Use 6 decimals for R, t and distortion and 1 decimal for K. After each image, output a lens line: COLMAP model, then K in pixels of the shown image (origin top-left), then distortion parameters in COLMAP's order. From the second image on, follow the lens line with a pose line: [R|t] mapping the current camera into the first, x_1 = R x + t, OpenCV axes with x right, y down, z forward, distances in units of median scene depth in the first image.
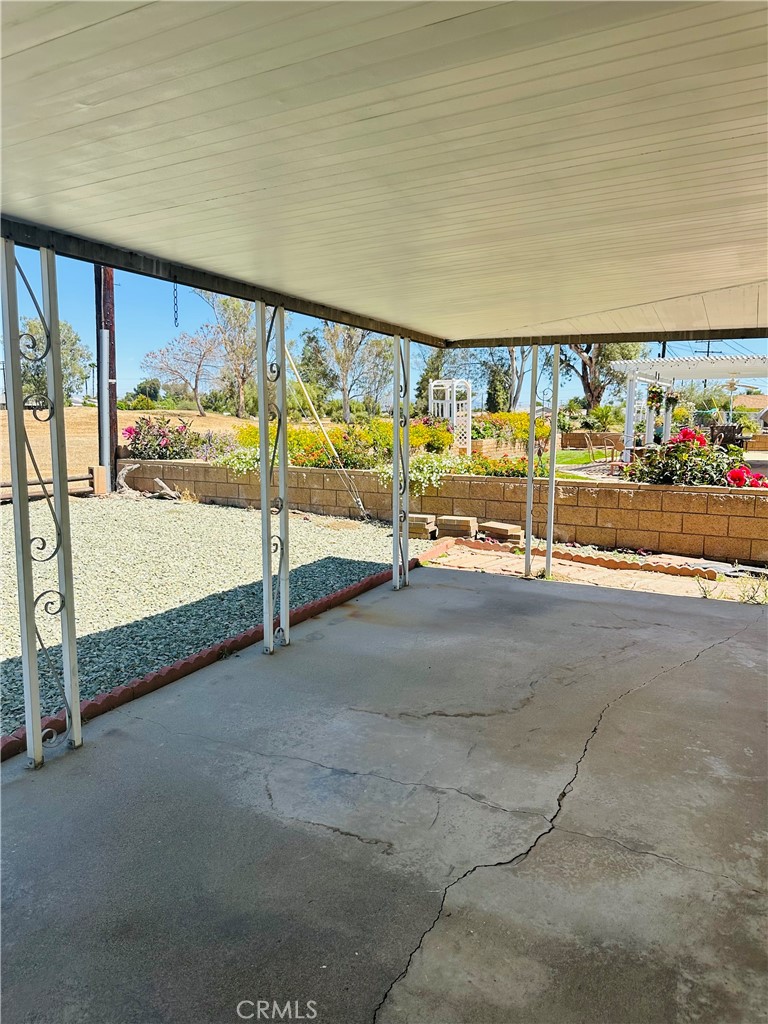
lens RADIAL K [[715.2, 0, 377.6], [0, 715.2, 510.2], [0, 0, 1]] dist [0.010950, -0.028599]
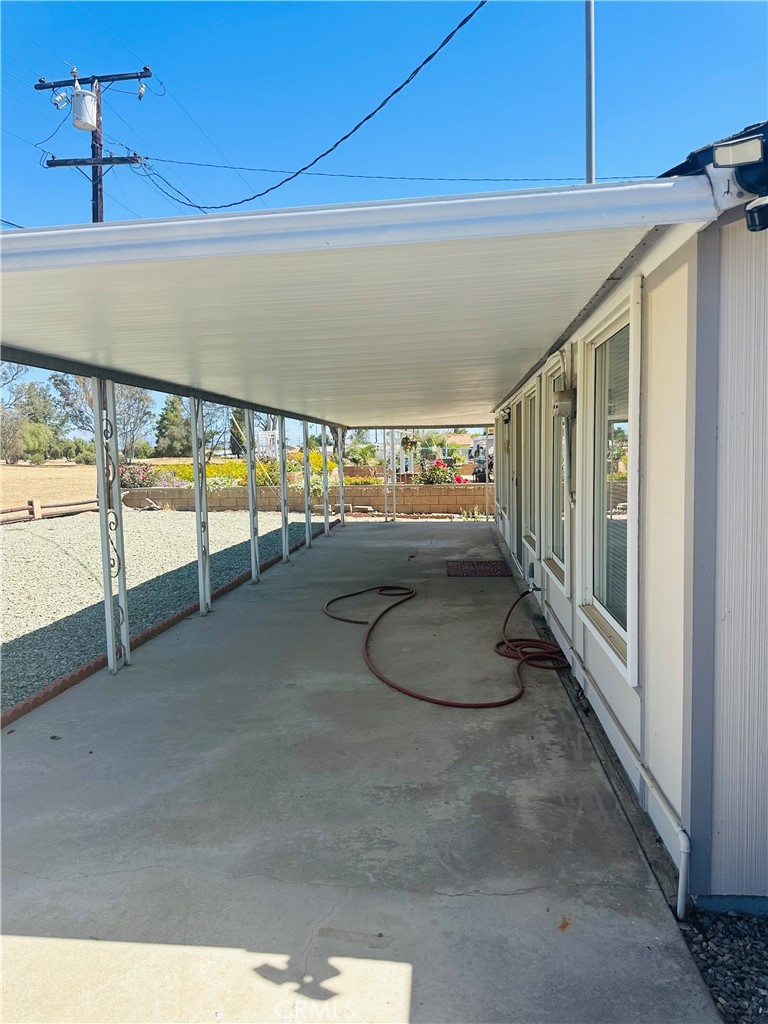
lens RADIAL K [[715.2, 0, 384.0], [0, 715.2, 513.3], [0, 0, 1]] dist [0.010950, -0.028599]
pose [[0.930274, -0.051913, 0.363174, -0.404319], [0.068966, 0.997035, -0.034139, 0.086168], [-0.360325, 0.056806, 0.931096, -0.760177]]
